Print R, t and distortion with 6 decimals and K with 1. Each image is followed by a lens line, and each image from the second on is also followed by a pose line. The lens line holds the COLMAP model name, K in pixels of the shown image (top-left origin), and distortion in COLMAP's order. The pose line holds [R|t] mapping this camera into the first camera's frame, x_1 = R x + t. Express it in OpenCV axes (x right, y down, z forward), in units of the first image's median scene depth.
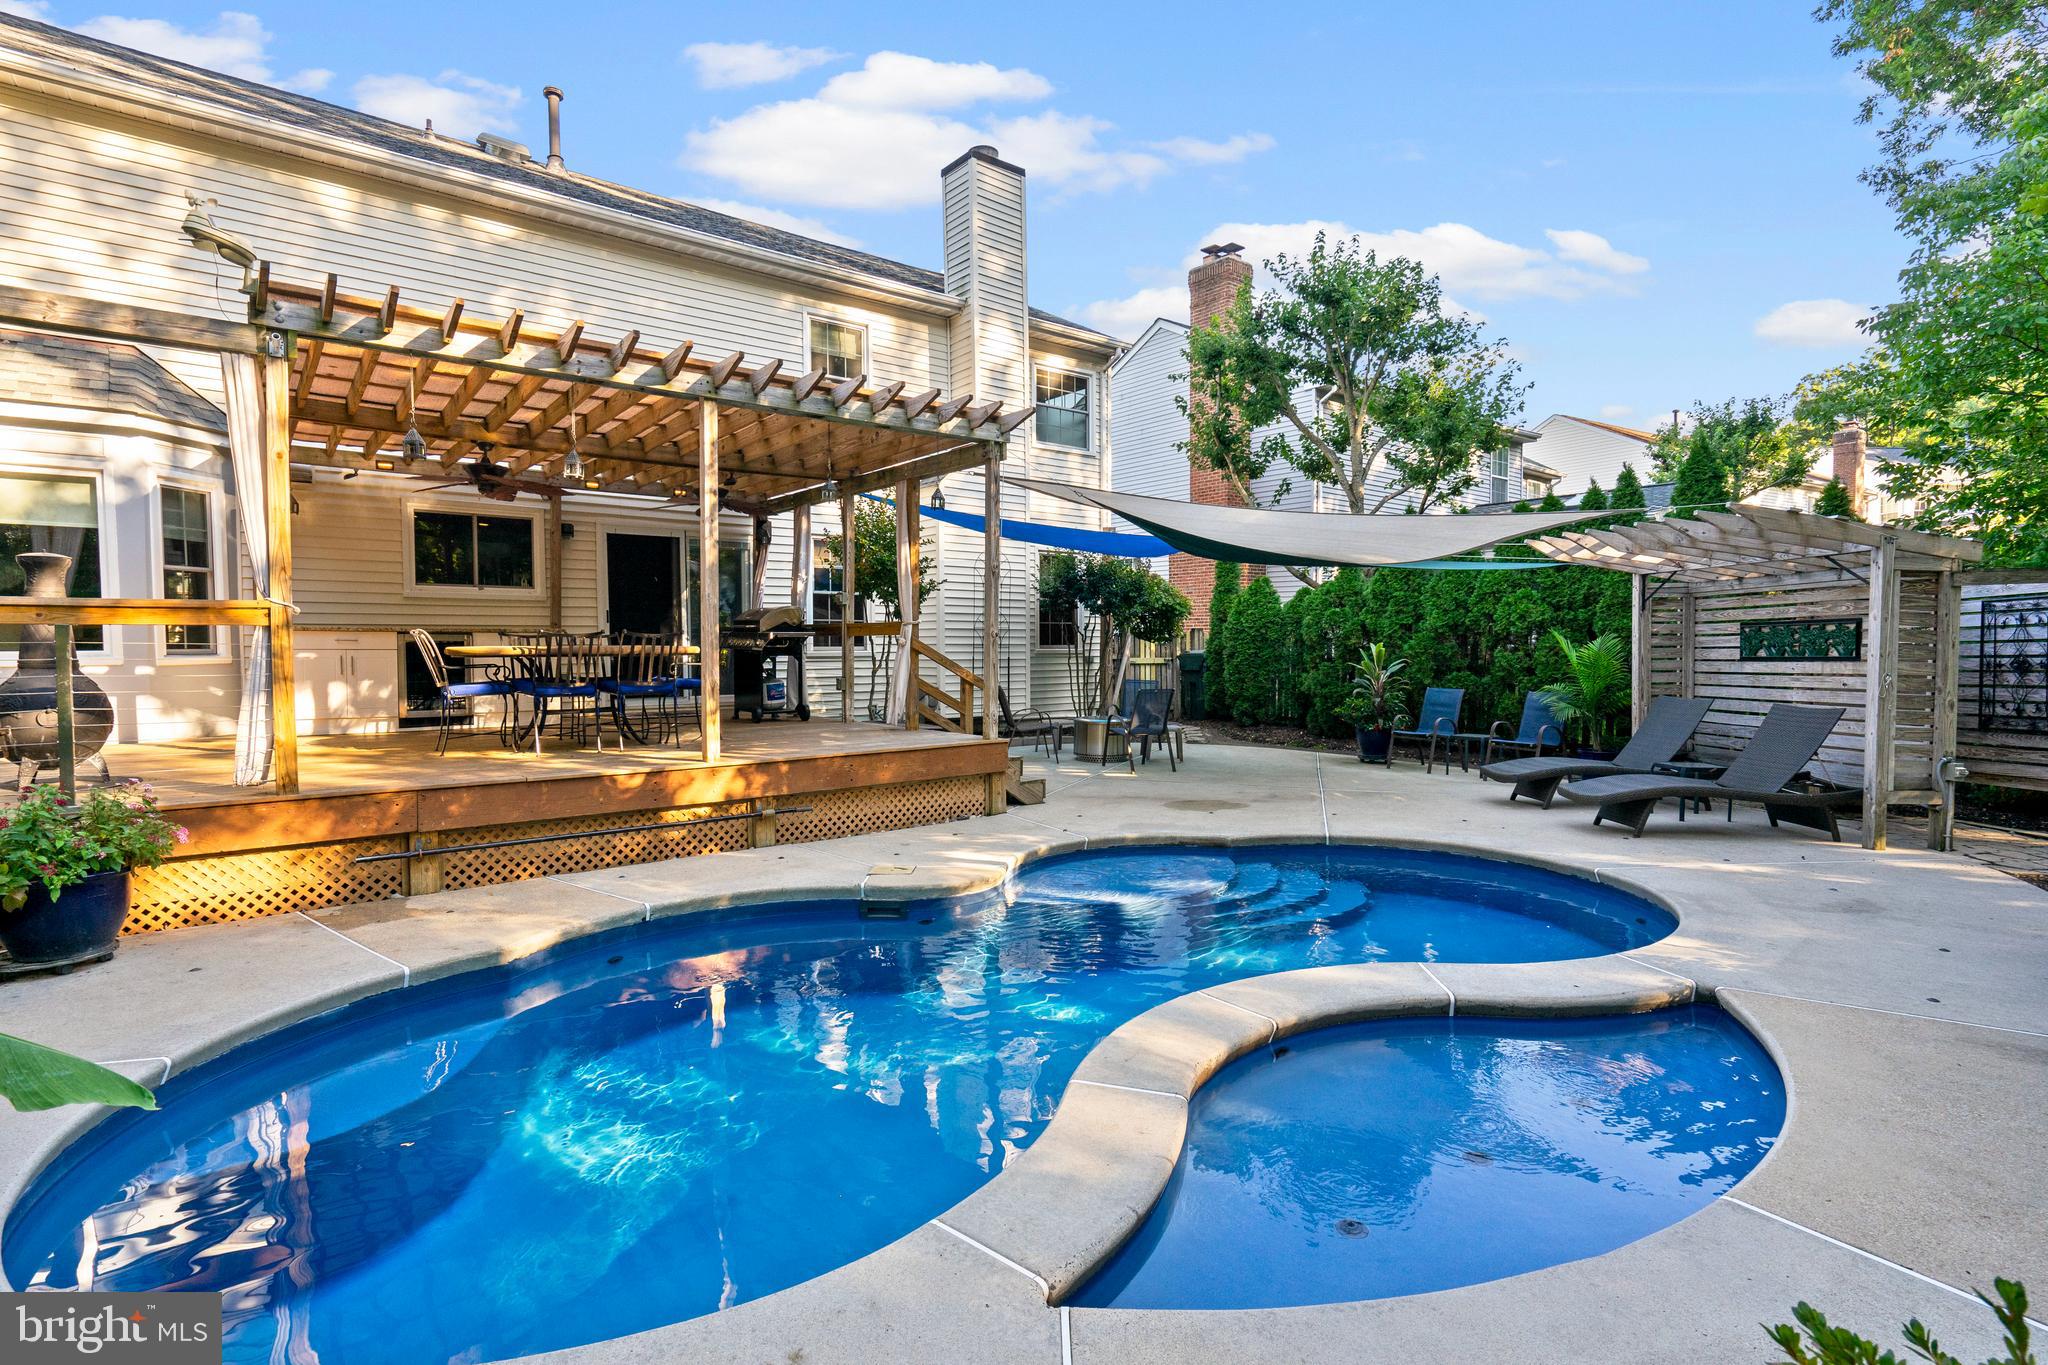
lens RADIAL K [[975.7, 0, 1024.0], [0, 975.7, 682.5], [0, 0, 1]] dist [-0.012639, -0.000146]
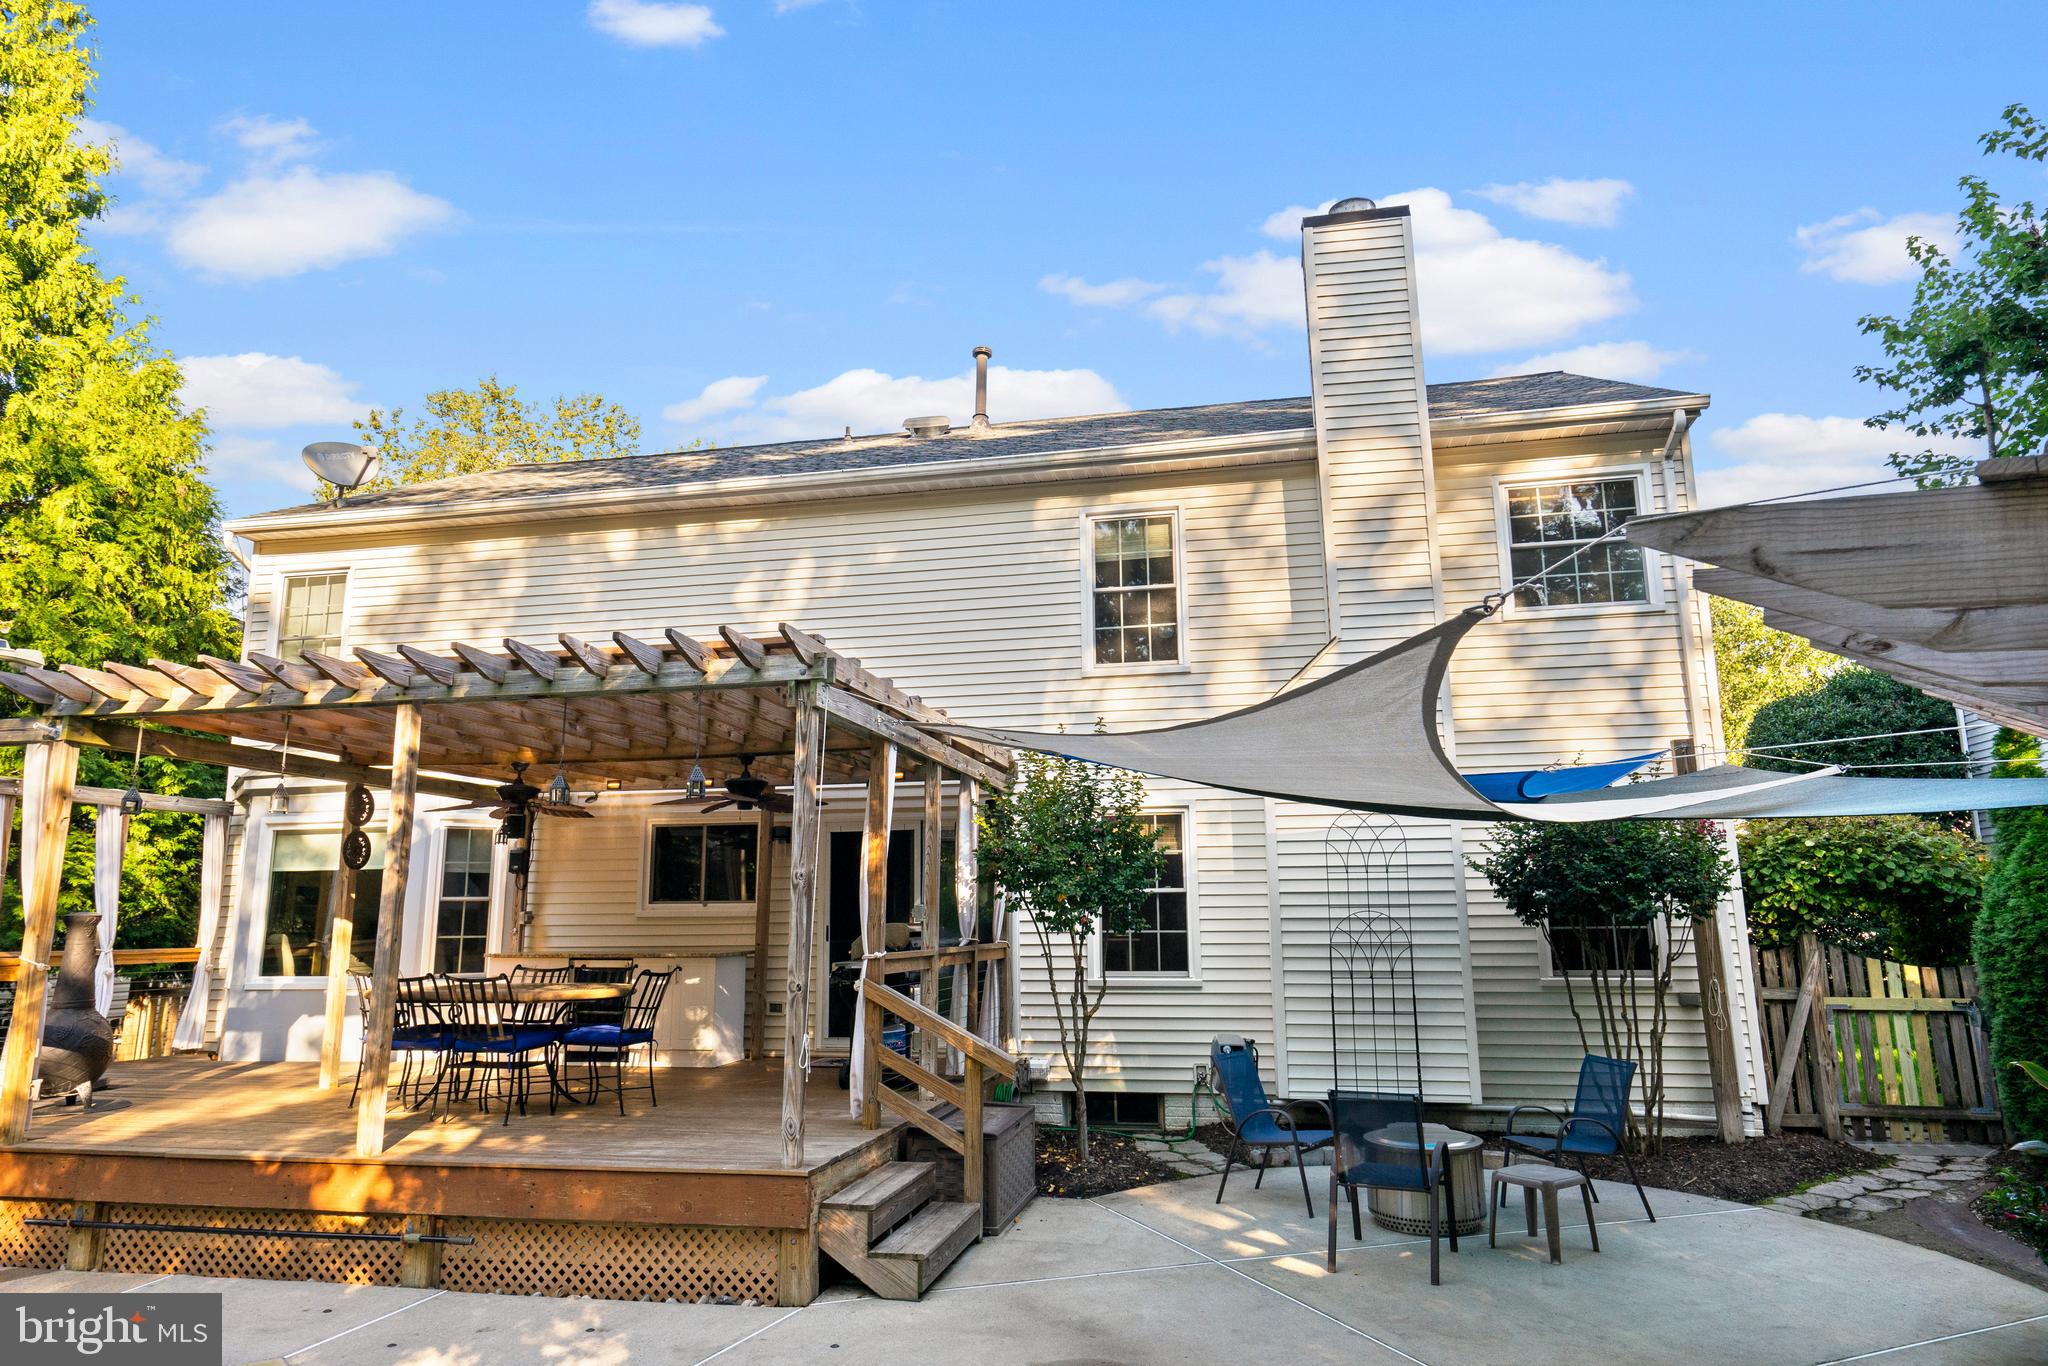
lens RADIAL K [[1227.5, 0, 1024.0], [0, 1227.5, 683.0], [0, 0, 1]] dist [0.004932, -0.000569]
pose [[0.642117, -0.152685, -0.751248, 0.550752], [-0.023660, 0.975551, -0.218496, -0.057166], [0.766241, 0.158074, 0.622805, 0.494872]]
